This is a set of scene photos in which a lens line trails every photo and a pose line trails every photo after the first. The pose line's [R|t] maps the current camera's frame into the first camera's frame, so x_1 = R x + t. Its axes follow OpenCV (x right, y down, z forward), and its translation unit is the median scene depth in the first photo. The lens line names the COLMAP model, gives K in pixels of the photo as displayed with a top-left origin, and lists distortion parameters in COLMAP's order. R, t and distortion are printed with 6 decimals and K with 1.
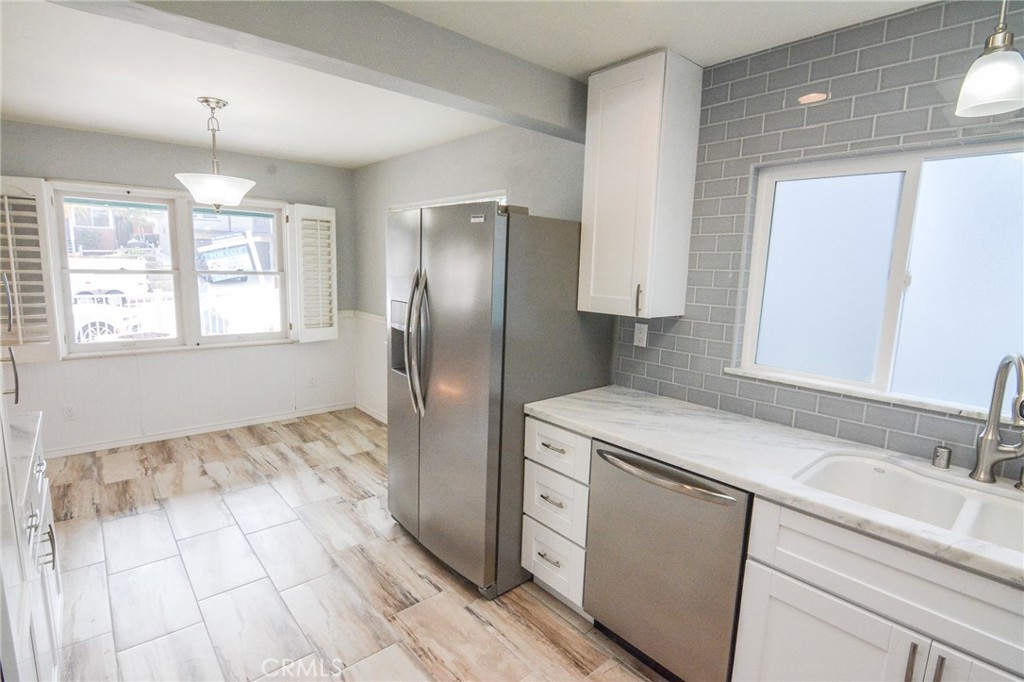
lens RADIAL K [[494.1, 0, 506.5], [0, 494.1, 342.8], [0, 0, 1]] dist [-0.005250, -0.011337]
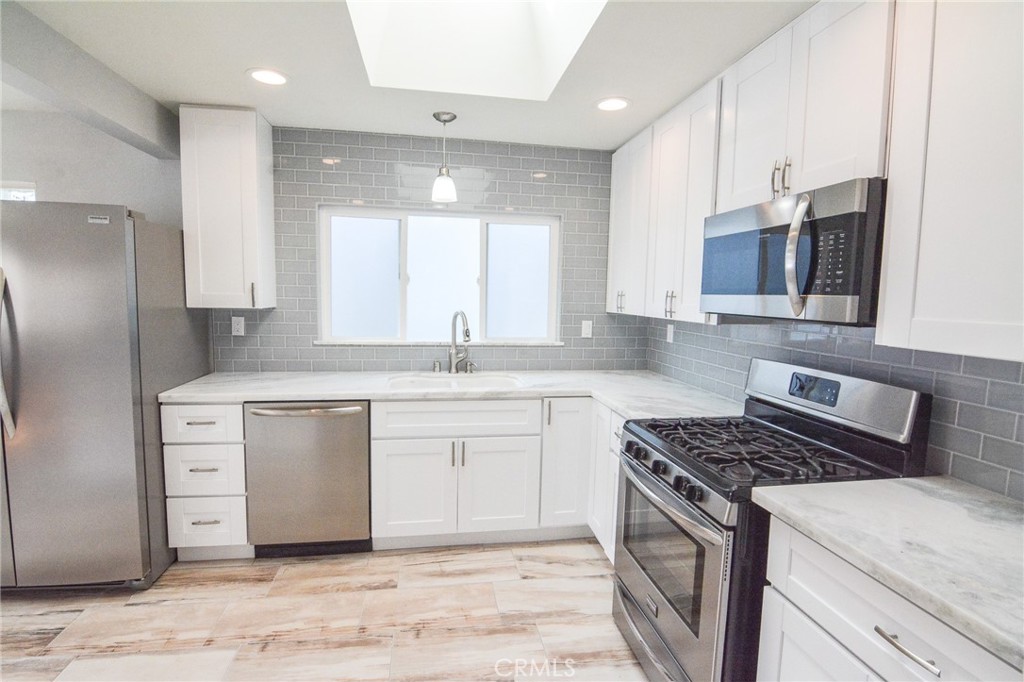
lens RADIAL K [[494.1, 0, 506.5], [0, 494.1, 342.8], [0, 0, 1]] dist [-0.005250, -0.011337]
pose [[0.523936, -0.102866, 0.845523, -0.478033], [0.123014, 0.991412, 0.044388, 0.060625], [-0.842828, 0.080755, 0.532090, -0.233667]]
